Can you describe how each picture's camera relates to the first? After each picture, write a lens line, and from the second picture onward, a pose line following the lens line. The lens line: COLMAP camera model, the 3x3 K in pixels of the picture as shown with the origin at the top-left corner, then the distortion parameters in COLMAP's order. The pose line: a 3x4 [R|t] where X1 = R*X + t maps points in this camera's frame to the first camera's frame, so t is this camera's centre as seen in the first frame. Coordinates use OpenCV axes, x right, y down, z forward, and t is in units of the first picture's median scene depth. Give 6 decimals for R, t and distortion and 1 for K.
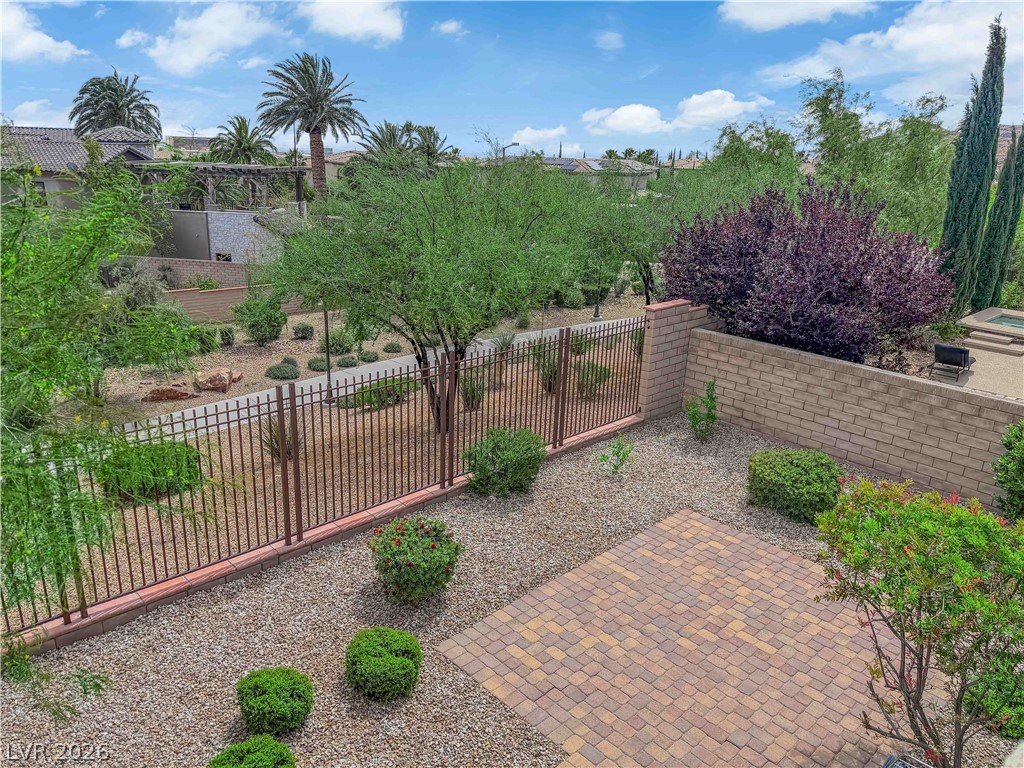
lens RADIAL K [[757.2, 0, 503.9], [0, 757.2, 383.9], [0, 0, 1]] dist [0.139148, -0.225292]
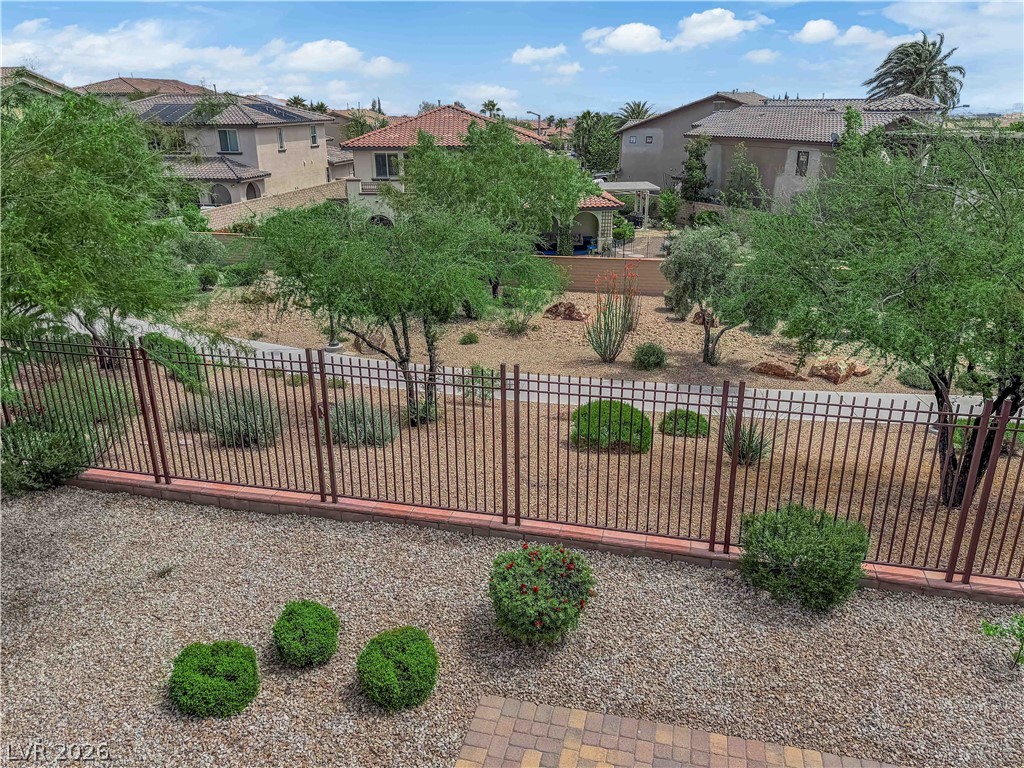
lens RADIAL K [[754.1, 0, 512.0], [0, 754.1, 384.0], [0, 0, 1]] dist [0.150202, -0.257665]
pose [[0.526209, 0.260000, -0.809632, 0.377731], [-0.230306, 0.960101, 0.158637, -0.097023], [0.818574, 0.102987, 0.565093, 0.353802]]
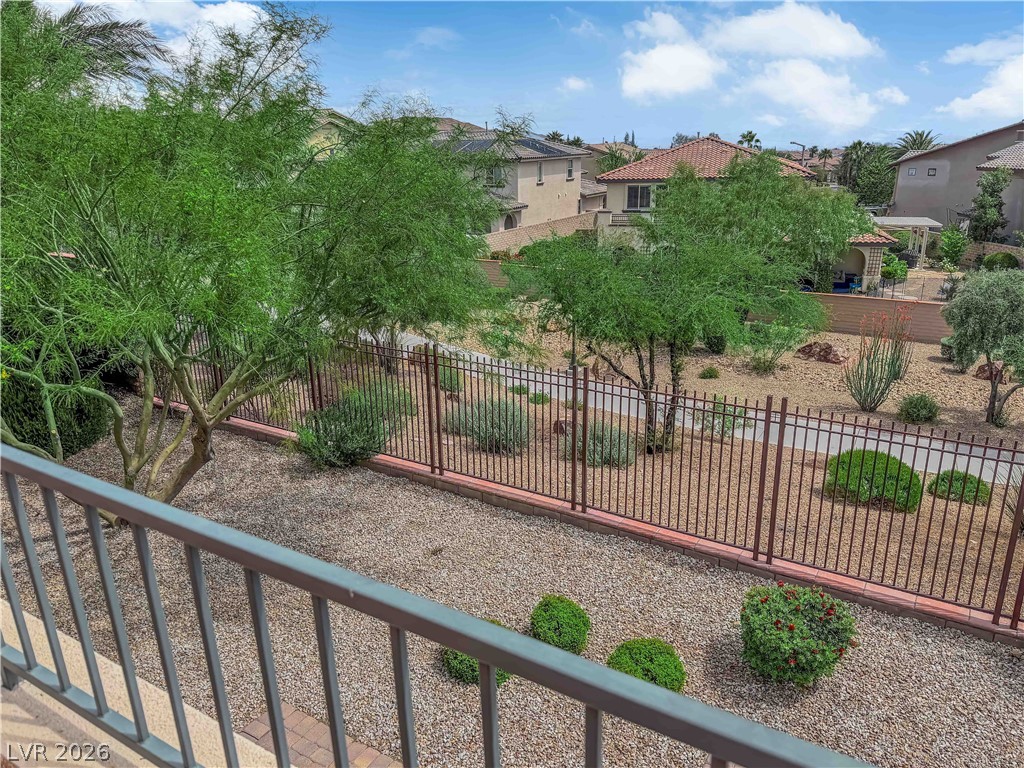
lens RADIAL K [[757.2, 0, 503.9], [0, 757.2, 383.9], [0, 0, 1]] dist [0.139148, -0.225292]
pose [[0.231802, 0.262272, -0.936740, 0.400141], [-0.267413, 0.943048, 0.197865, -0.085793], [0.935285, 0.204631, 0.288736, 0.307706]]
